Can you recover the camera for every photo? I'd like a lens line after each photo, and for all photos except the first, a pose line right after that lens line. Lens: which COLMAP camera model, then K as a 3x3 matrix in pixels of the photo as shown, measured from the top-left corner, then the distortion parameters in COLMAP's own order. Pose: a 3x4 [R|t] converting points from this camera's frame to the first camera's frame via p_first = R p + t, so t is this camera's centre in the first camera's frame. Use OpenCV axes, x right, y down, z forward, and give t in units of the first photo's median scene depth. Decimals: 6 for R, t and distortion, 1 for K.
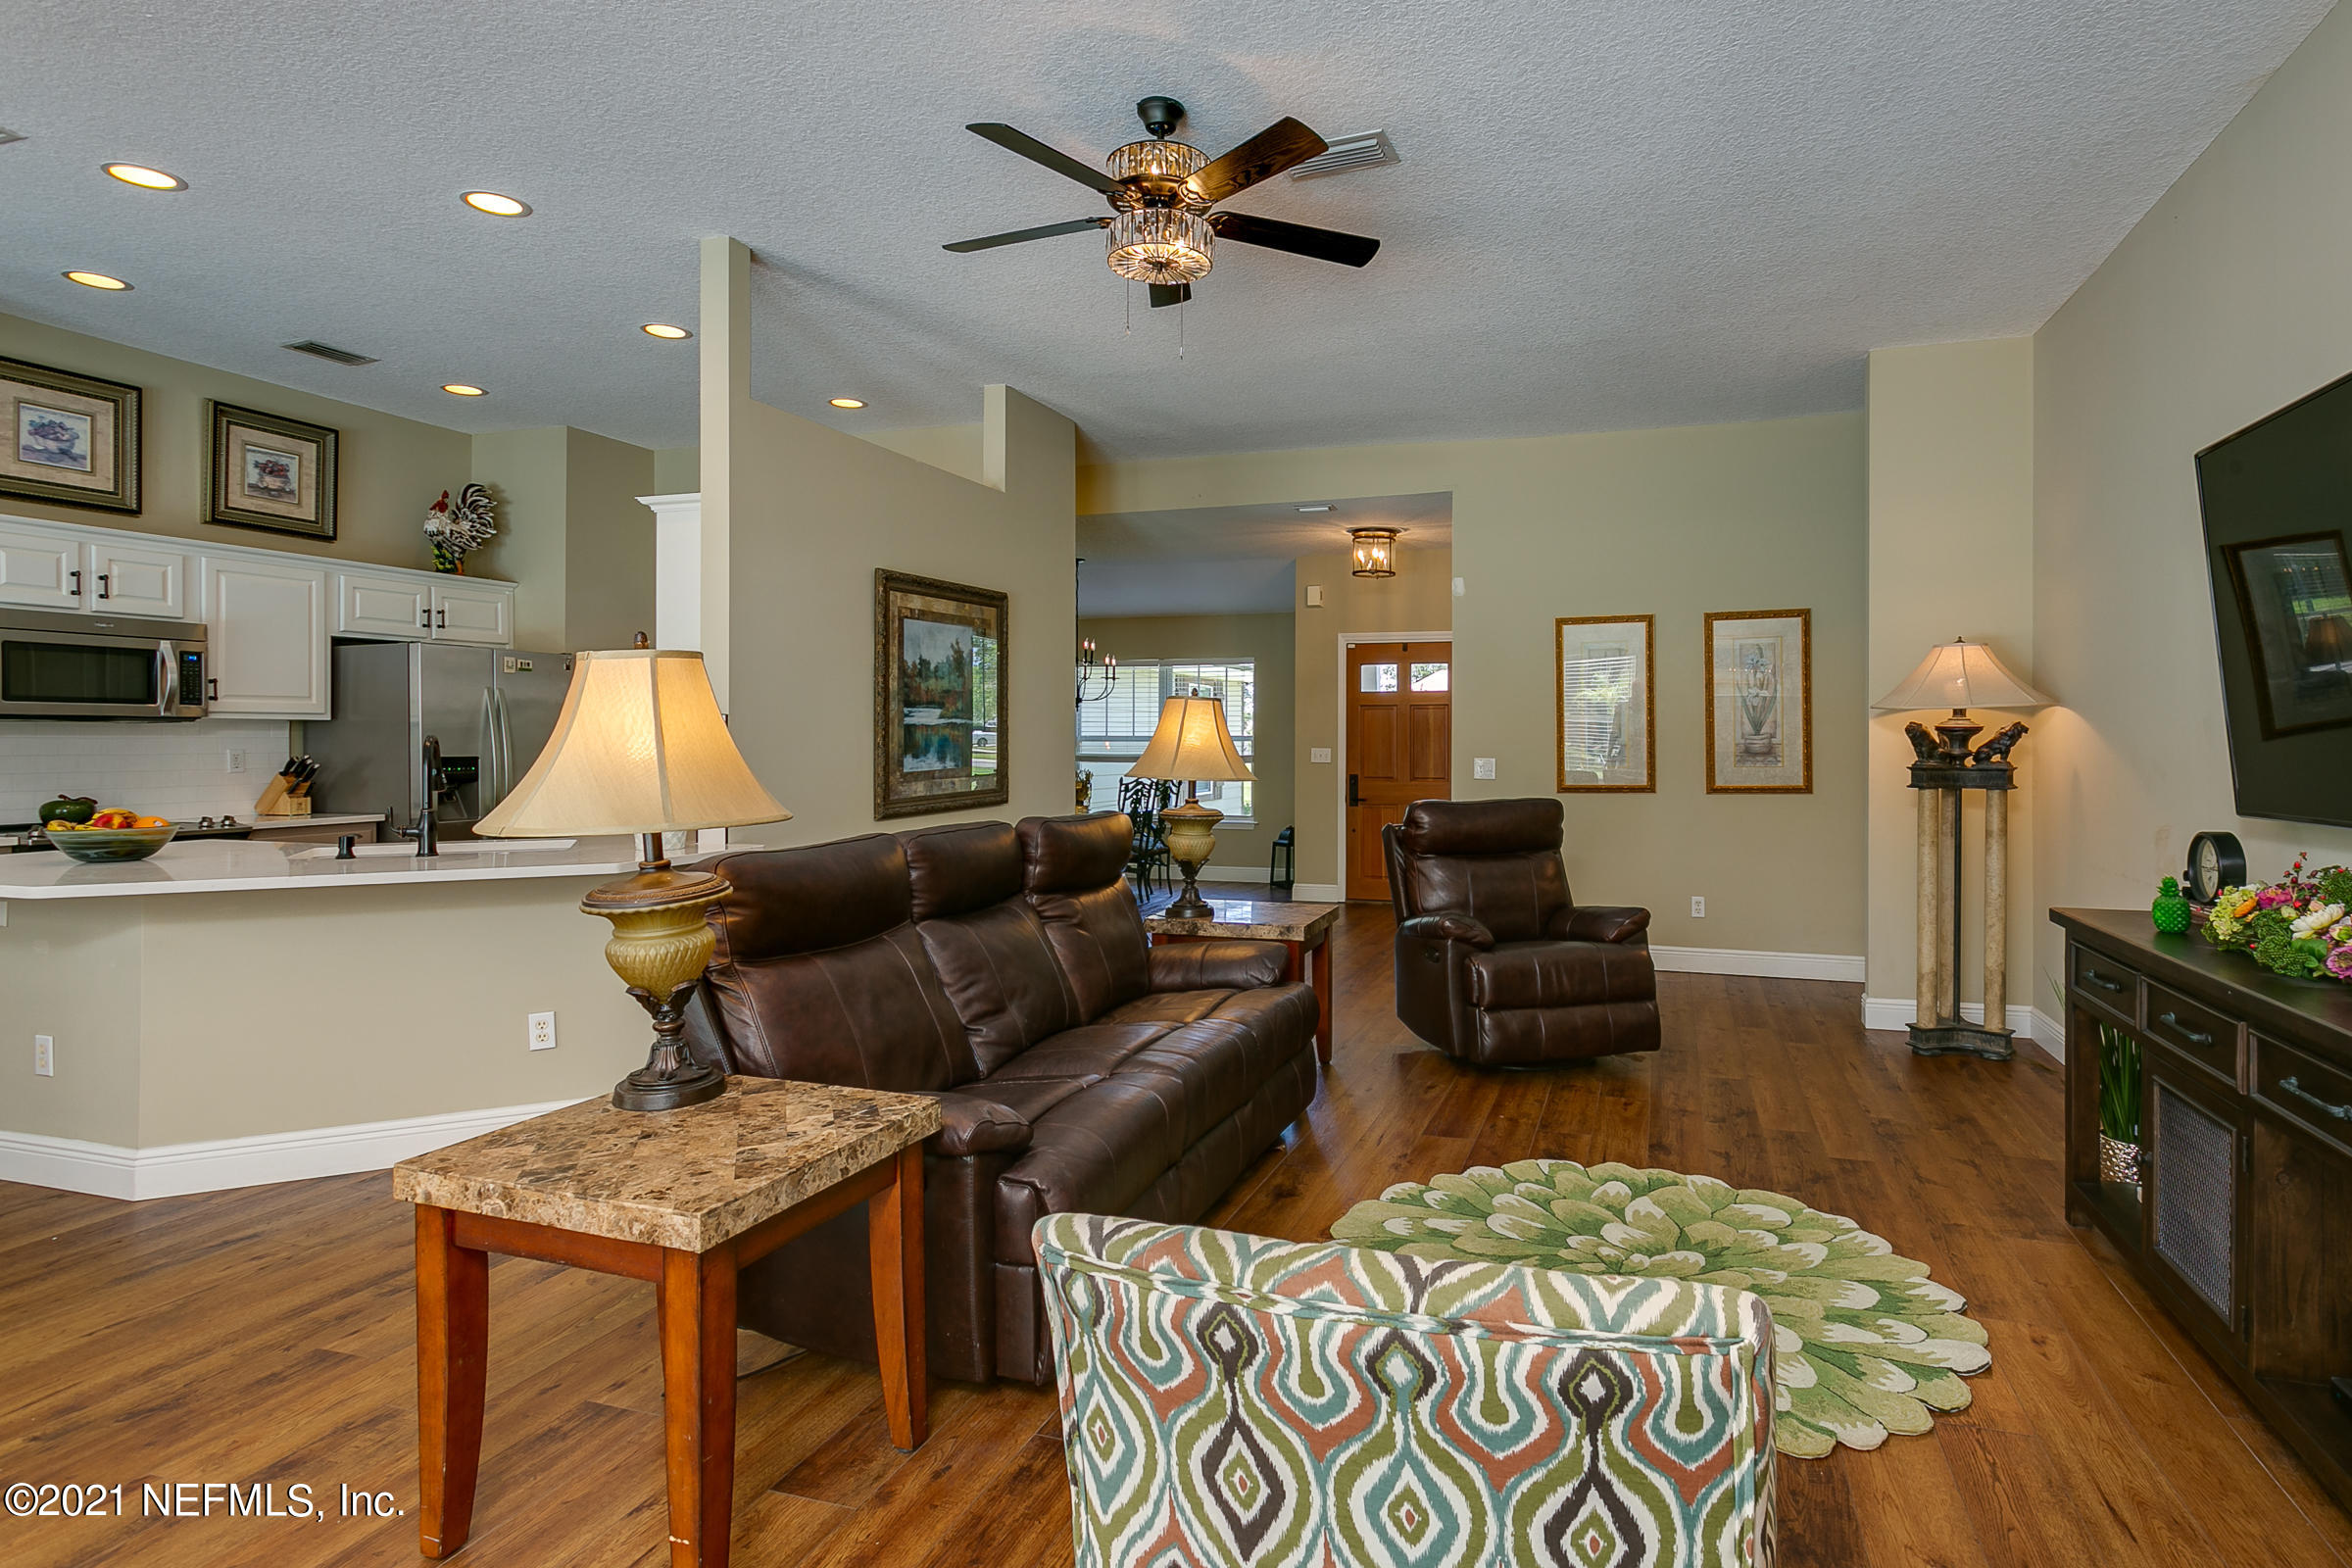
lens RADIAL K [[1192.0, 0, 1281.4], [0, 1192.0, 740.4], [0, 0, 1]] dist [-0.007050, 0.003456]
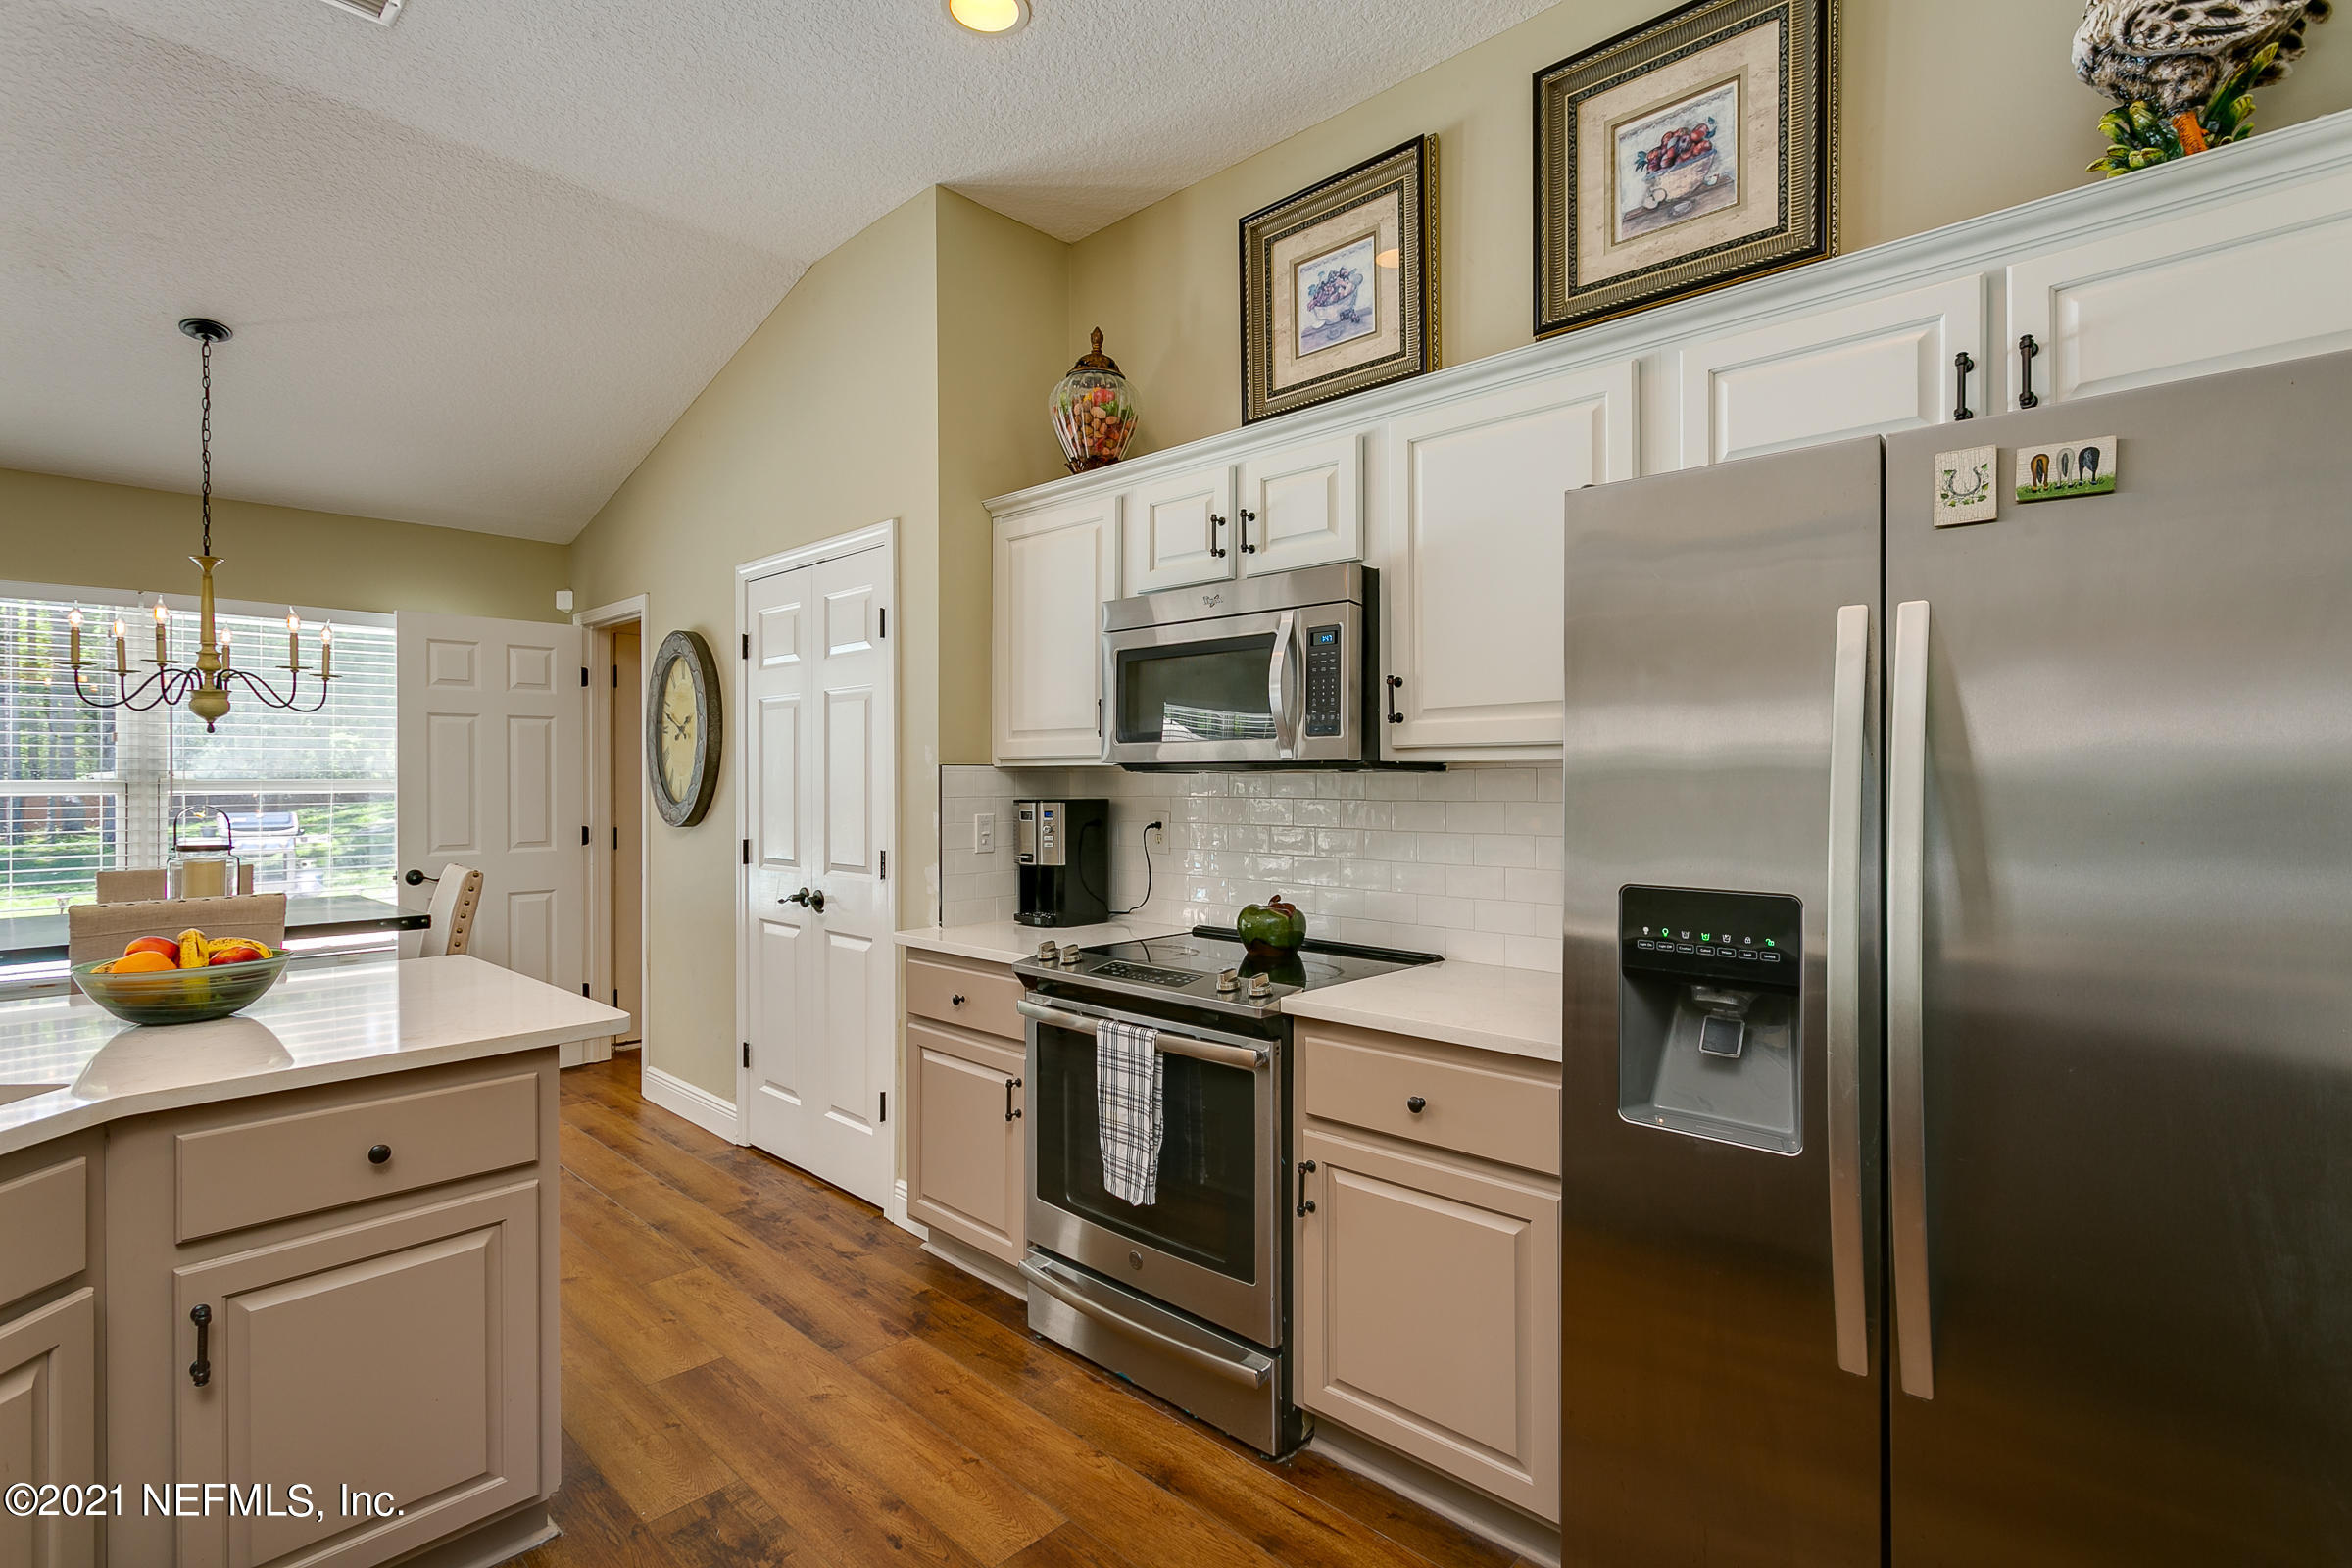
lens RADIAL K [[1116.6, 0, 1198.9], [0, 1116.6, 774.0], [0, 0, 1]] dist [0.003193, -0.004731]
pose [[-0.447368, -0.002245, -0.894347, -0.451527], [0.001638, 0.999993, -0.003330, -0.011889], [0.894349, -0.002954, -0.447361, 1.076751]]
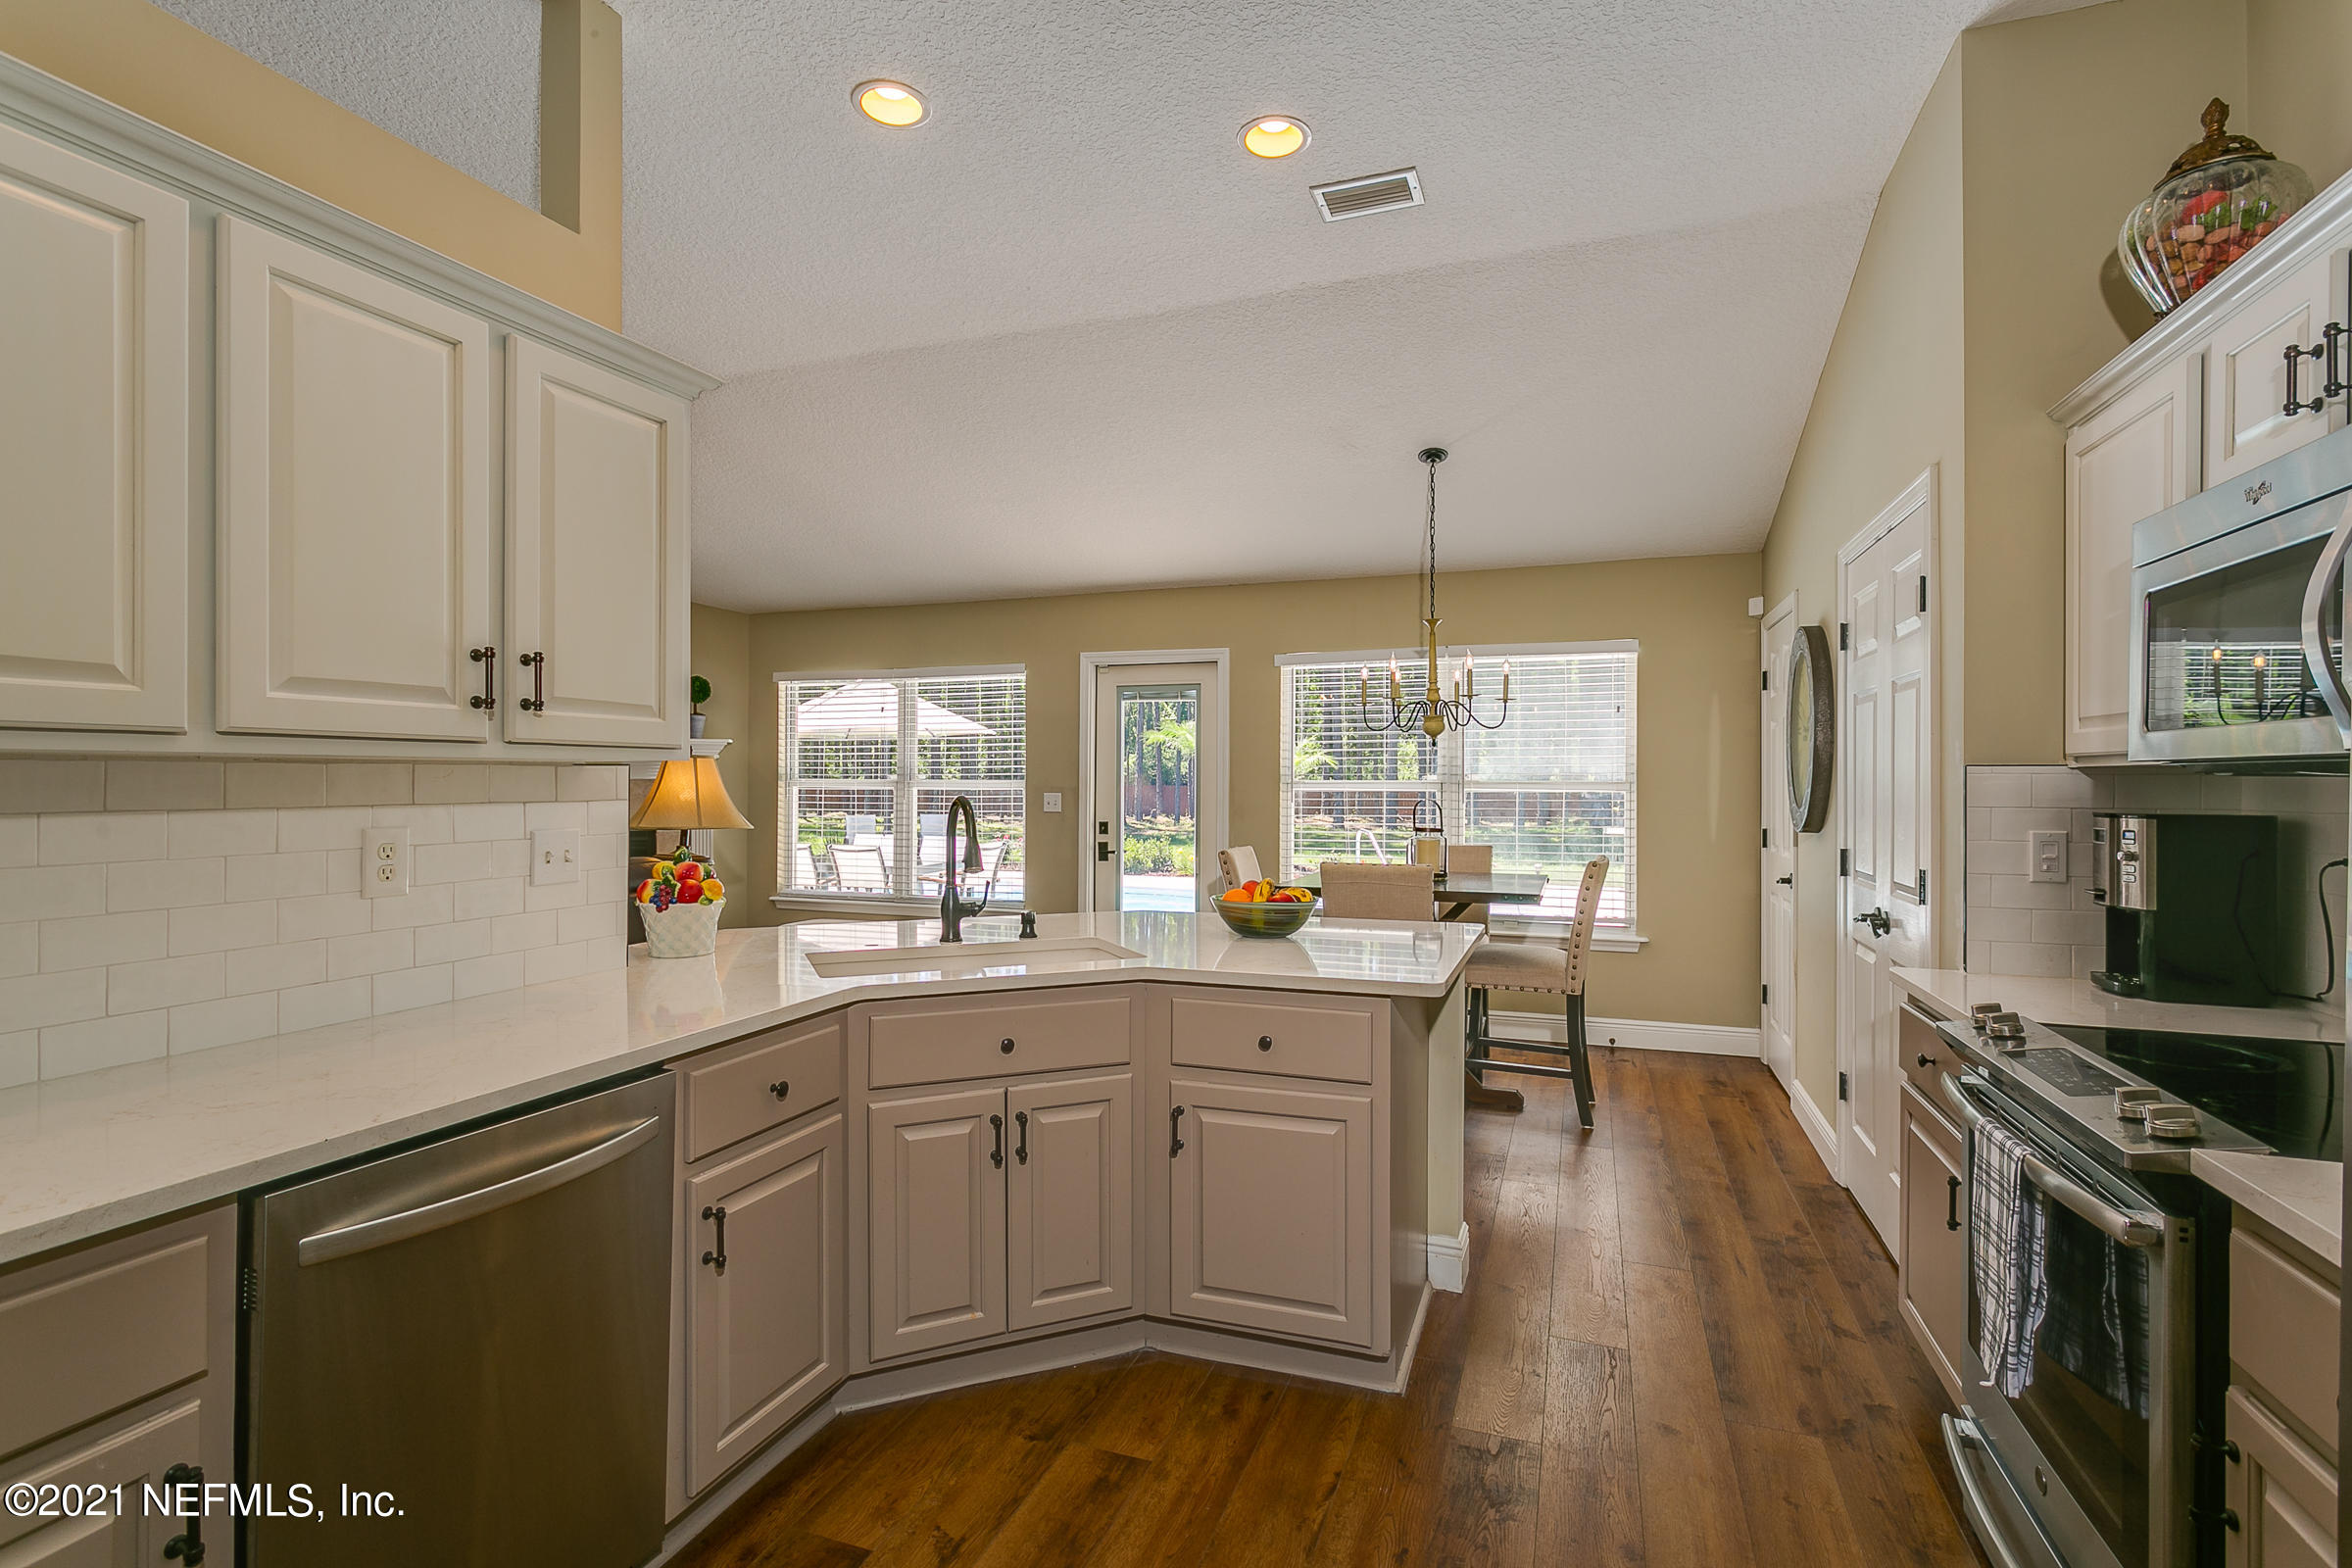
lens RADIAL K [[1116.6, 0, 1144.6], [0, 1116.6, 776.8], [0, 0, 1]] dist [0.003193, -0.004731]
pose [[-0.995950, -0.002898, 0.089863, -0.614020], [-0.003049, 0.999994, -0.001537, -0.012666], [-0.089858, -0.001805, -0.995953, 1.179394]]
